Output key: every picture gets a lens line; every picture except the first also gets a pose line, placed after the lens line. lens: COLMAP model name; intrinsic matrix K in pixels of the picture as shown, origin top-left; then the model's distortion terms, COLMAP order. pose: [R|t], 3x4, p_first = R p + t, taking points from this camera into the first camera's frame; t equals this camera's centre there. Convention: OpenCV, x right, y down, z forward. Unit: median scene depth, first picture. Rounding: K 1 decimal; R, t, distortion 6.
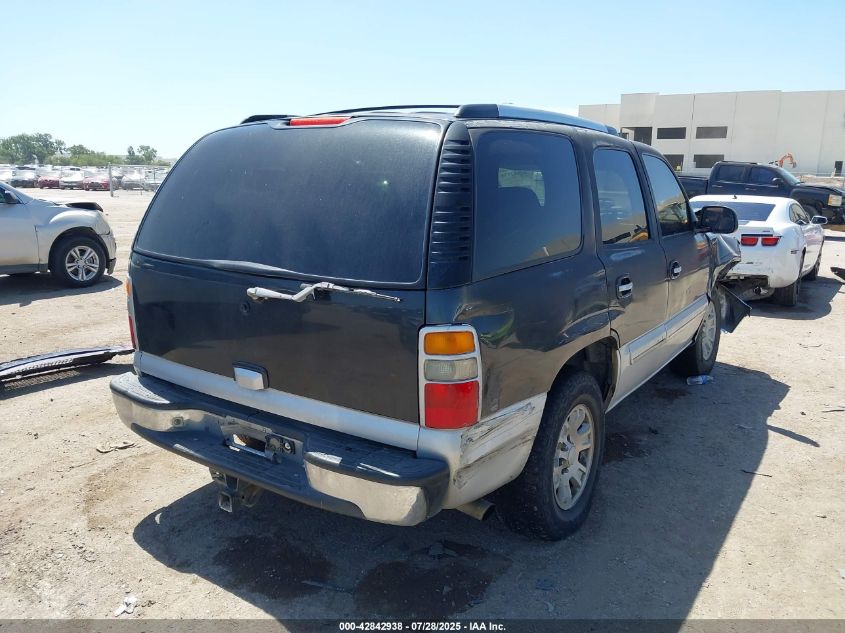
lens RADIAL K [[667.2, 0, 422.6], [0, 667.2, 316.8], [0, 0, 1]] dist [0.018874, 0.012579]
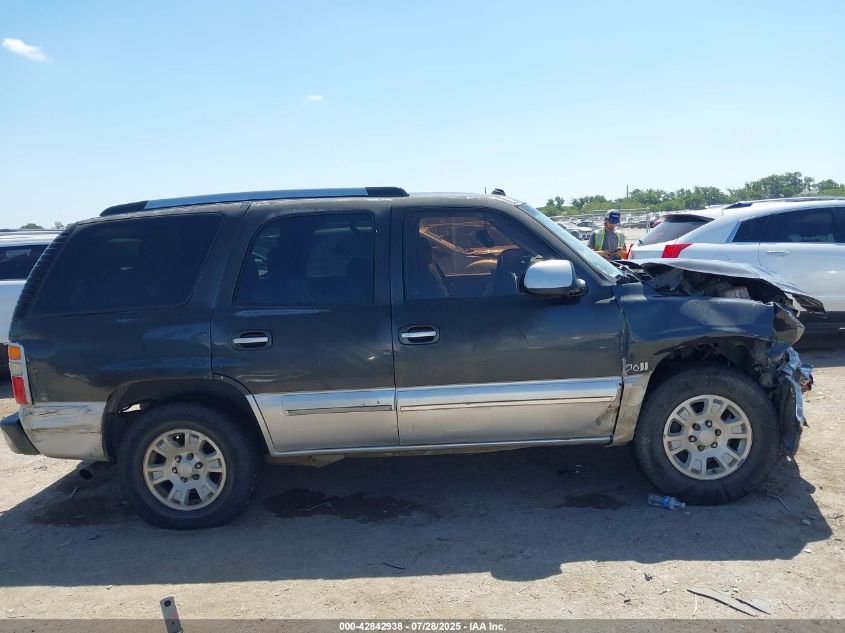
lens RADIAL K [[667.2, 0, 423.3], [0, 667.2, 315.3], [0, 0, 1]] dist [0.018874, 0.012579]
pose [[0.547807, 0.074816, -0.833253, 1.410462], [-0.116228, 0.993141, 0.012760, -0.137199], [0.828492, 0.089857, 0.552745, 0.618816]]
